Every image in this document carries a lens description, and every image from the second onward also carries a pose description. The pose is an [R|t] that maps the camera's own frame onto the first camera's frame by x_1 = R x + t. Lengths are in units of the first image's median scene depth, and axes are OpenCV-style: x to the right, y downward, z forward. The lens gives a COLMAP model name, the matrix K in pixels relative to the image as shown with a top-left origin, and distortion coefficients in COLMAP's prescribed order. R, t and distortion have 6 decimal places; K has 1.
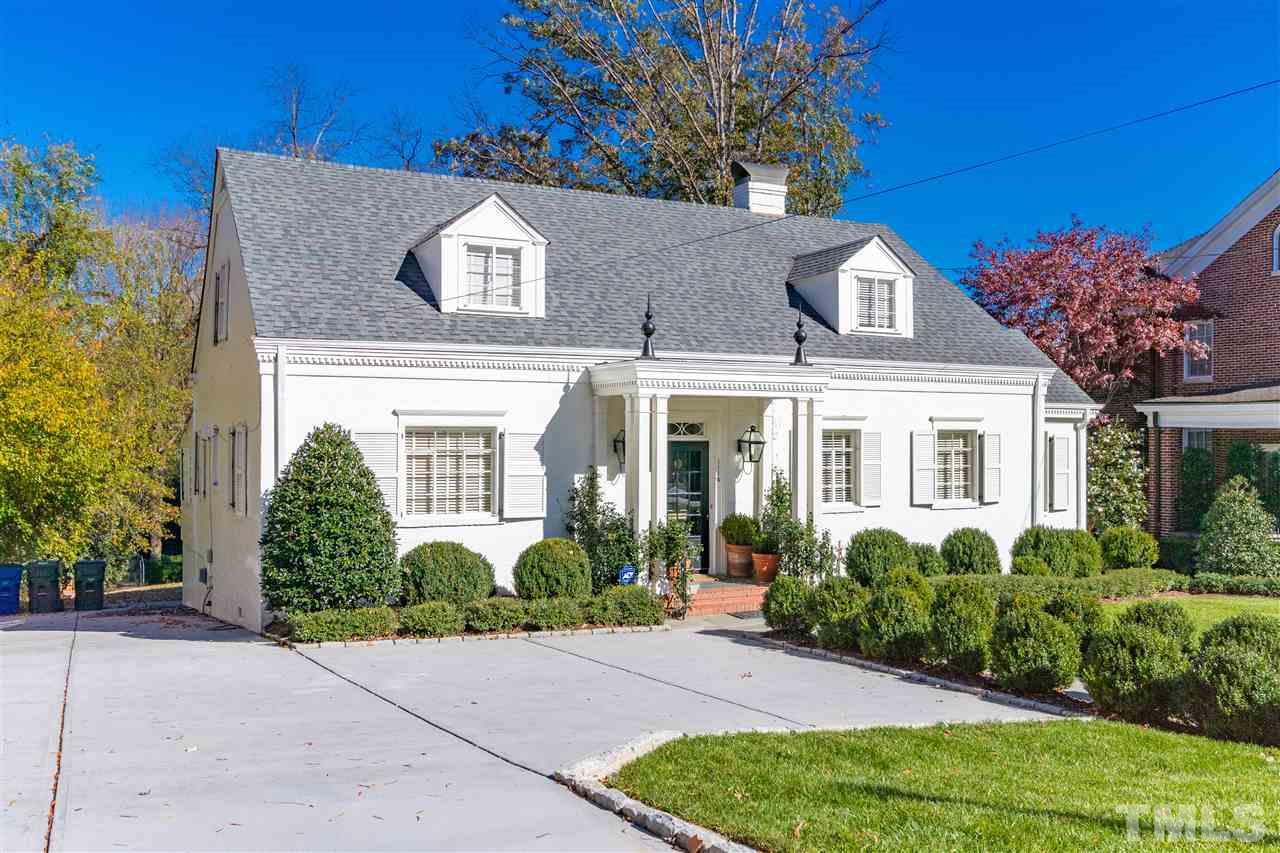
lens RADIAL K [[1268.3, 0, 640.0], [0, 1268.3, 500.0], [0, 0, 1]] dist [0.005439, 0.001215]
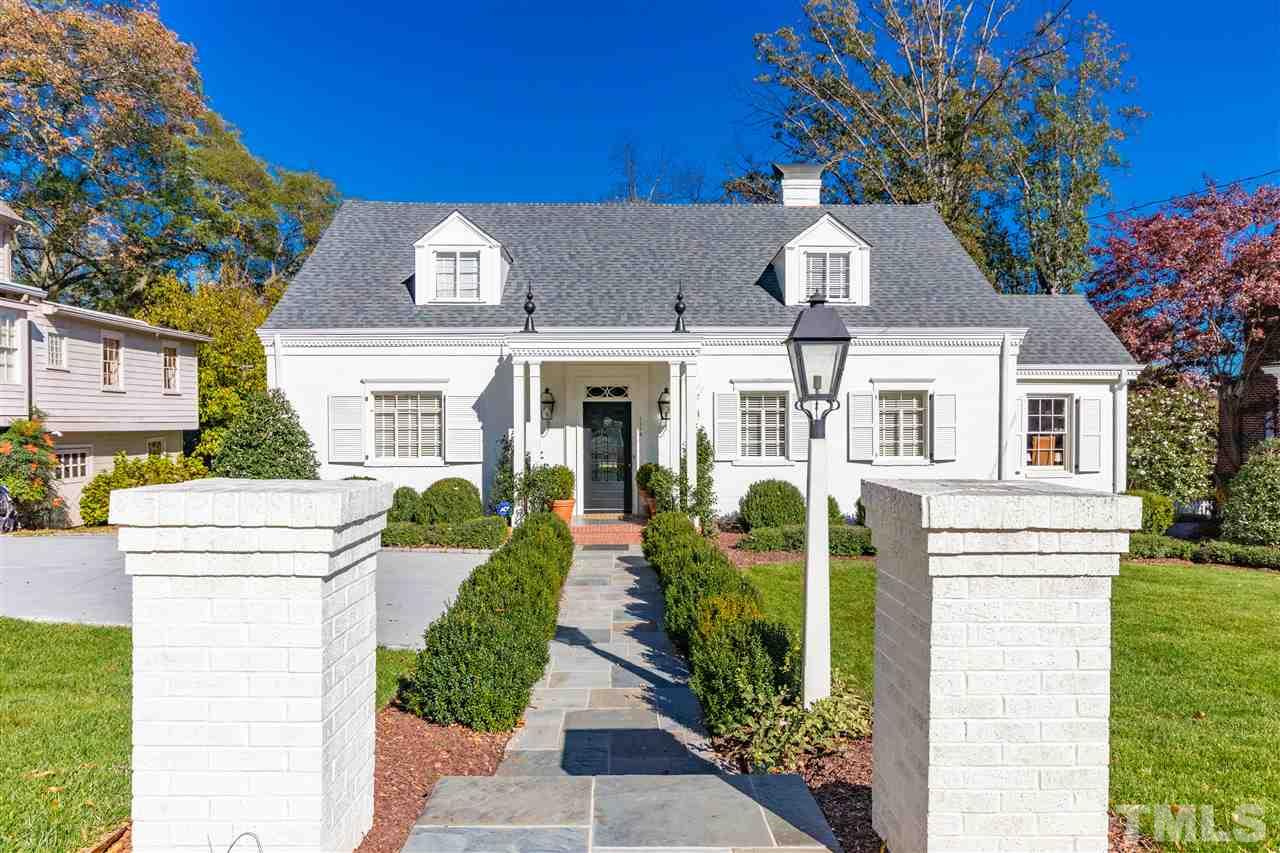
lens RADIAL K [[894.5, 0, 640.0], [0, 894.5, 426.5], [0, 0, 1]] dist [-0.000311, -0.096335]
pose [[0.881443, 0.010311, -0.472178, 0.404862], [-0.019516, 0.999703, -0.014602, -0.010296], [0.471887, 0.022086, 0.881382, 0.243607]]
